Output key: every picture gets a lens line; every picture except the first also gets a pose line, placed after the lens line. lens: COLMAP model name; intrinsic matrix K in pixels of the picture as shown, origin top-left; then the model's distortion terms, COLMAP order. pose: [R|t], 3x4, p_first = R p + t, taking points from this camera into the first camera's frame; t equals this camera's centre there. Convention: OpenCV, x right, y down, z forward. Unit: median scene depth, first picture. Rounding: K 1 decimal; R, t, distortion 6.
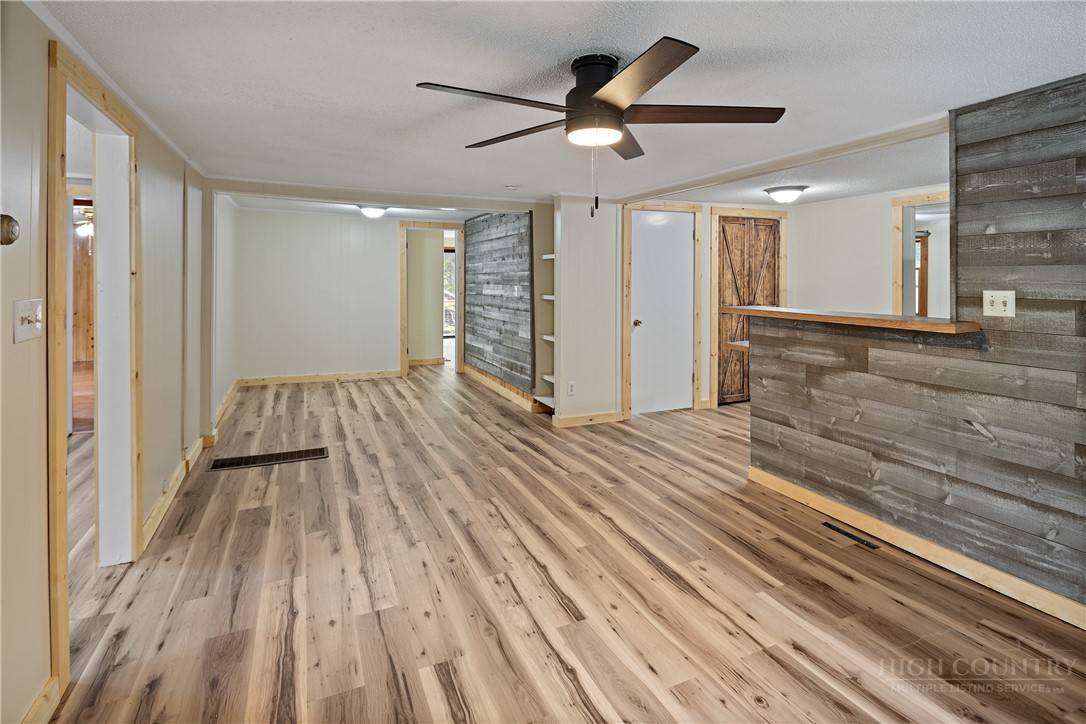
lens RADIAL K [[527.0, 0, 548.2], [0, 527.0, 274.3], [0, 0, 1]] dist [-0.001016, -0.000321]
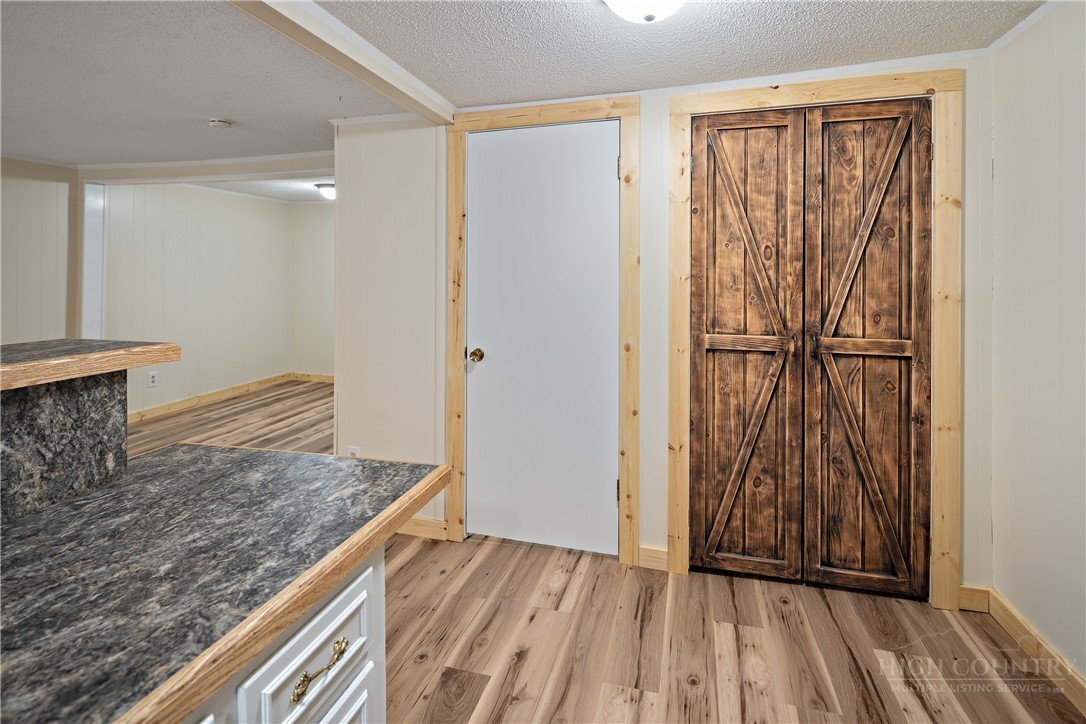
lens RADIAL K [[527.0, 0, 548.2], [0, 527.0, 274.3], [0, 0, 1]] dist [-0.001016, -0.000321]
pose [[0.764318, -0.000545, -0.644839, 0.492242], [0.005622, 0.999967, 0.005819, 0.010844], [0.644815, -0.008073, 0.764296, 0.593933]]
